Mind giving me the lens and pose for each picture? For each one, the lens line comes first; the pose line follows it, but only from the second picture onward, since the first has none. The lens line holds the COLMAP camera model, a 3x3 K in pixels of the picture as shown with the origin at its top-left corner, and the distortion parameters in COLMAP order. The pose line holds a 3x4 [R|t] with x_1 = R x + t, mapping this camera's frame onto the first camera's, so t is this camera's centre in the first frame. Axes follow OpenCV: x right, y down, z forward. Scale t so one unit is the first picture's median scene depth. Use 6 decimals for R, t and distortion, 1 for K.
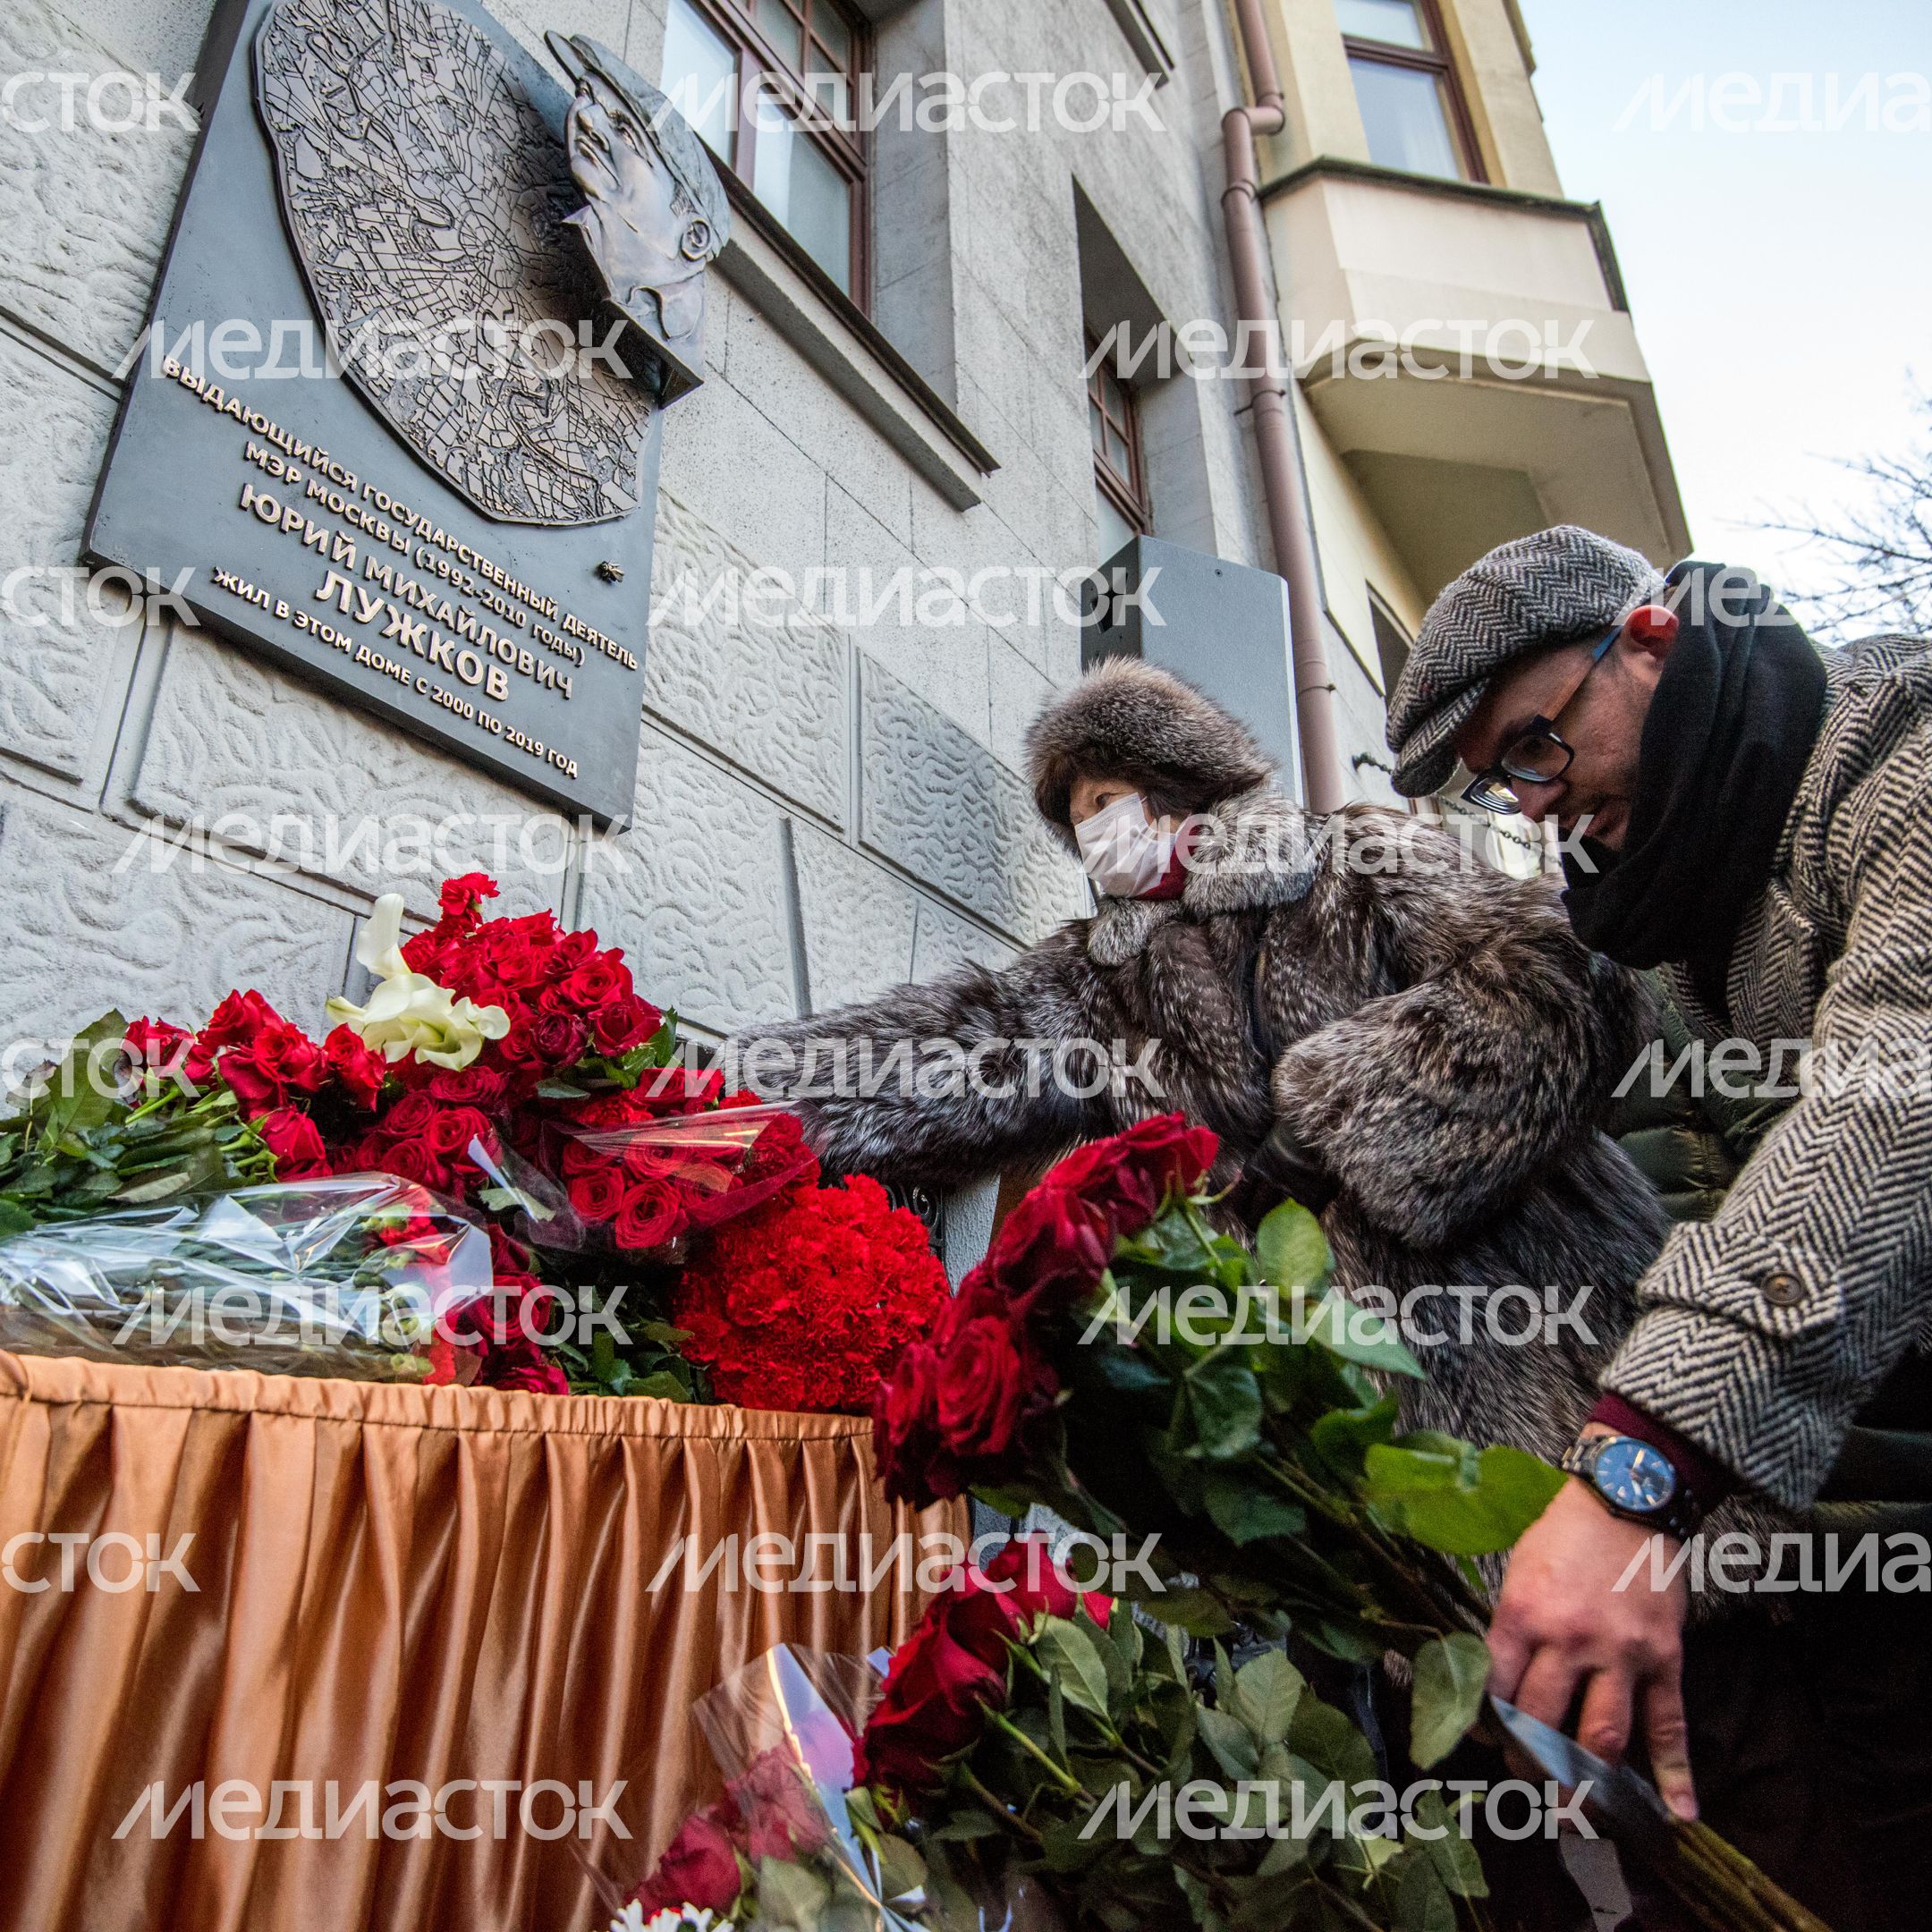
lens RADIAL K [[1346.5, 0, 874.6], [0, 1346.5, 963.9], [0, 0, 1]] dist [0.006200, -0.040269]
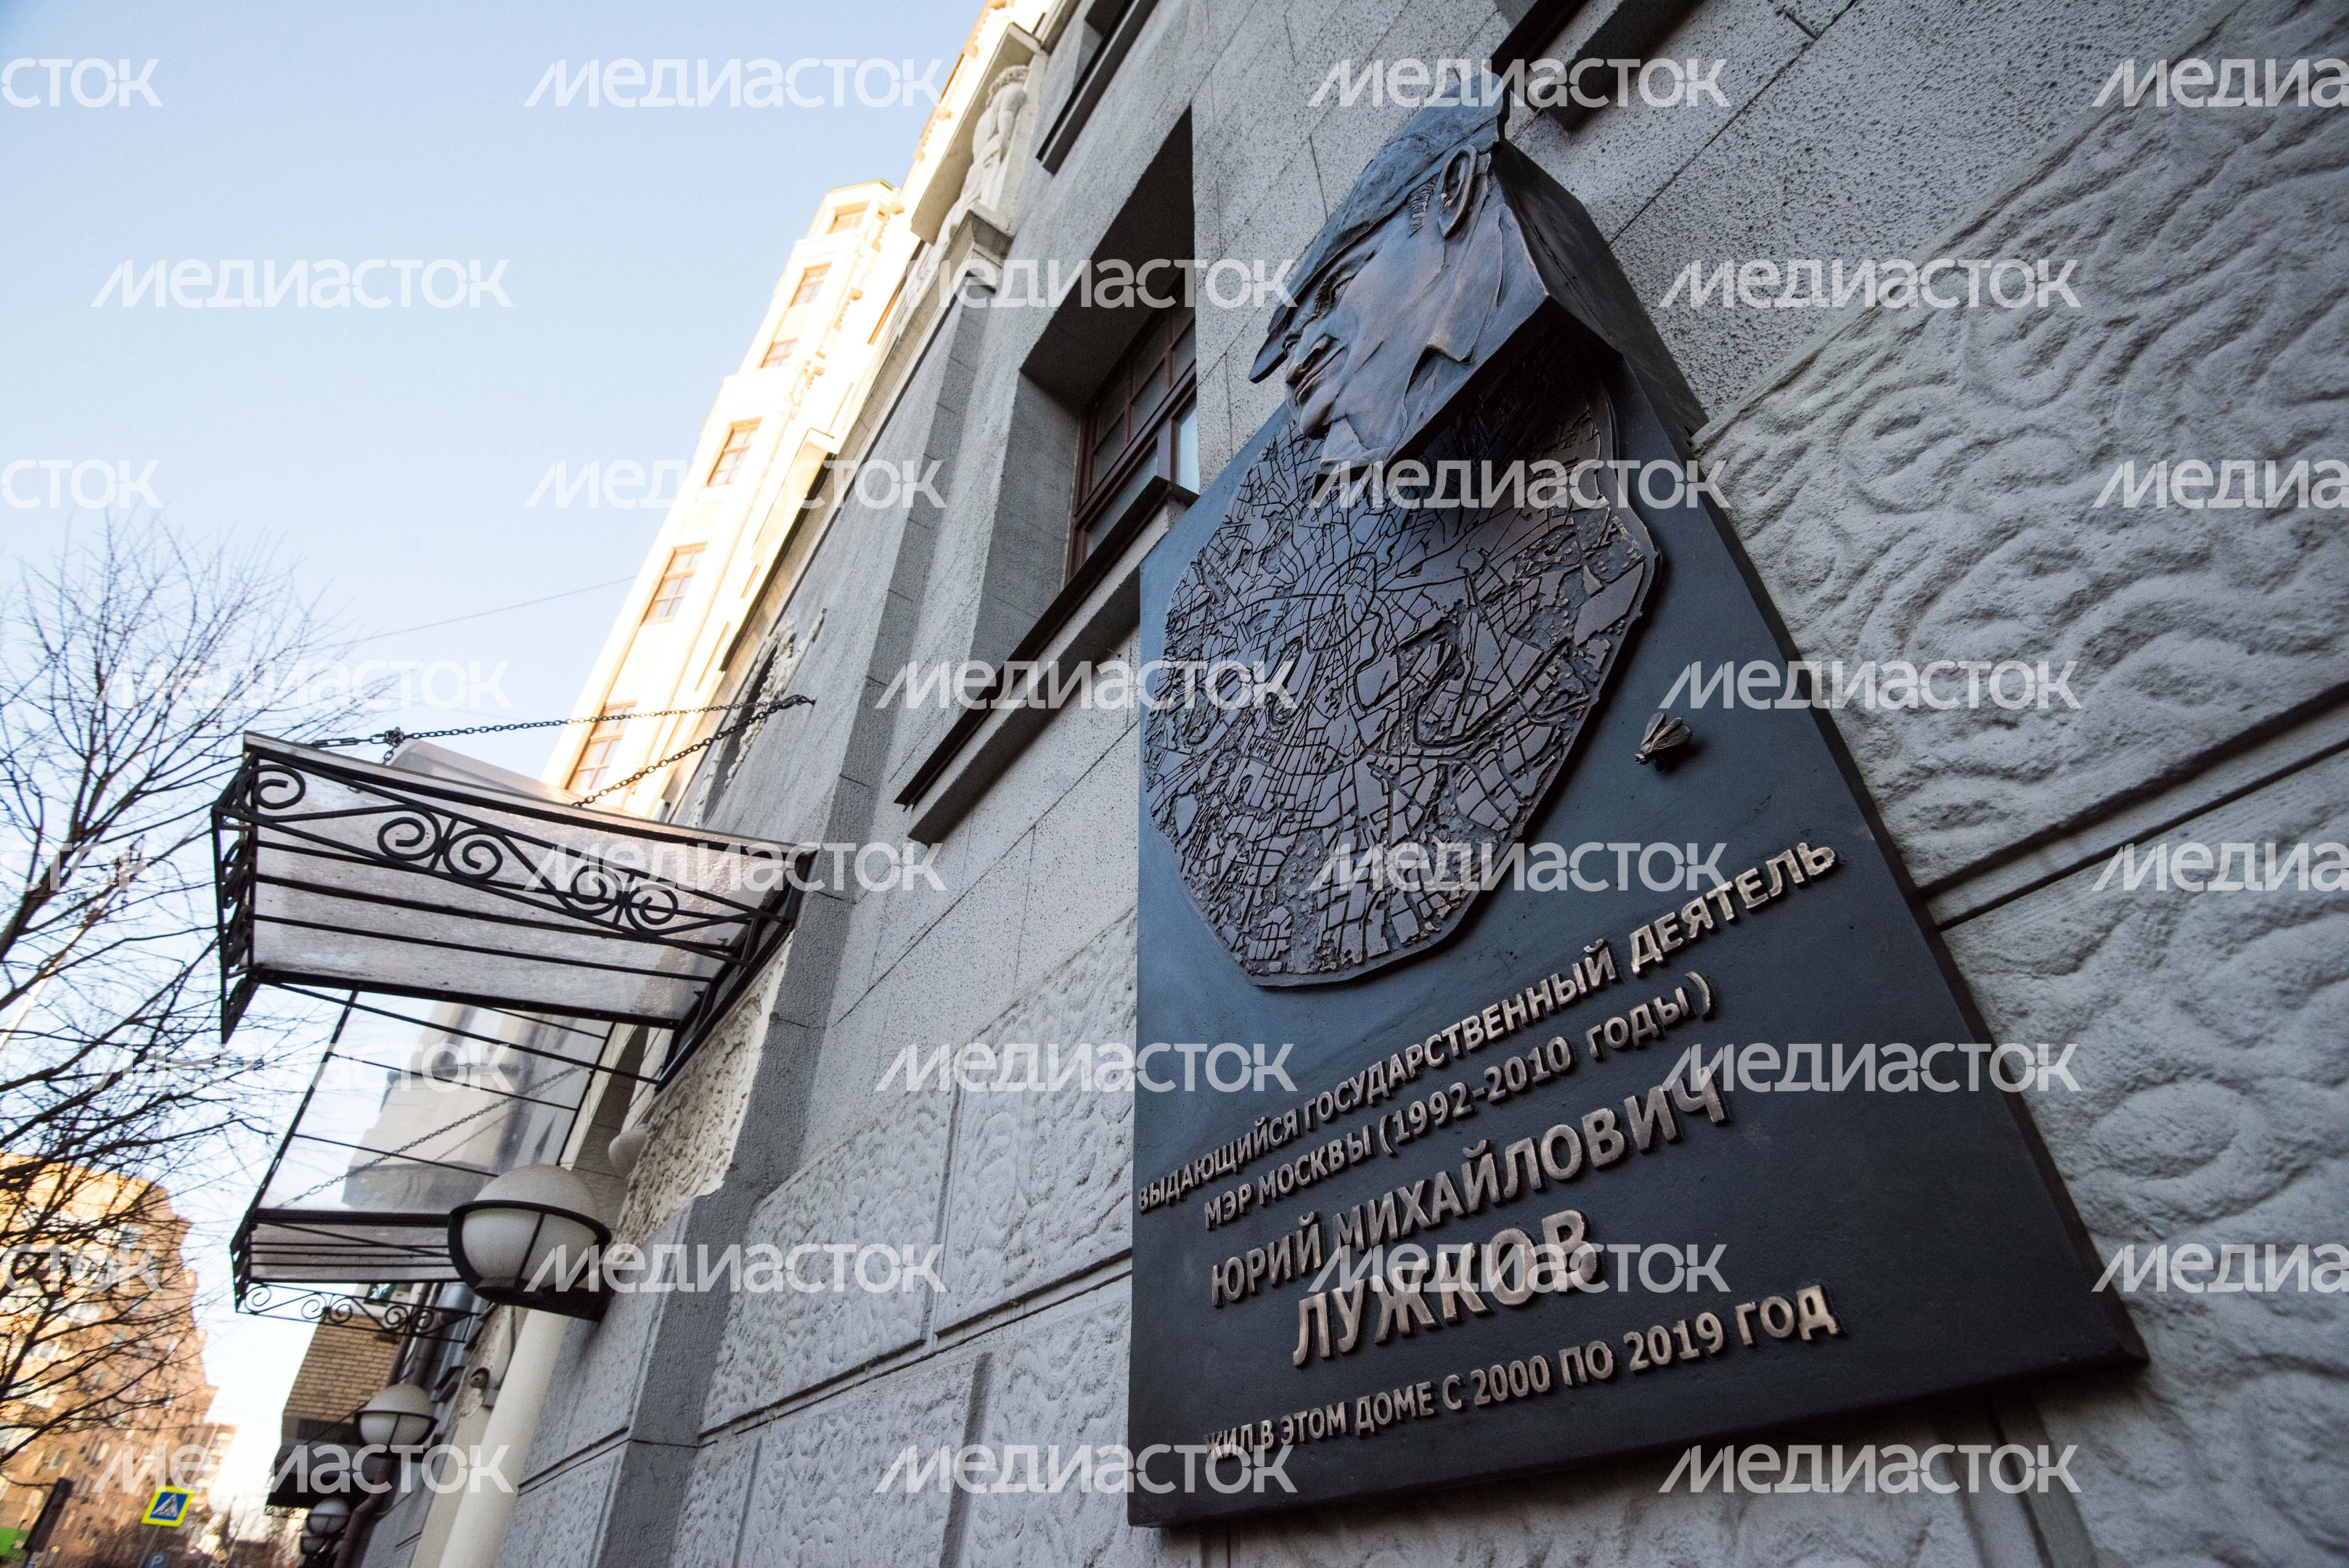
lens RADIAL K [[1076.9, 0, 1174.5], [0, 1076.9, 784.0], [0, 0, 1]] dist [0.003498, -0.034016]
pose [[-0.321416, -0.592405, -0.738748, 0.135701], [0.369497, 0.639840, -0.673852, -0.111889], [0.871874, -0.489552, 0.013237, 0.963270]]
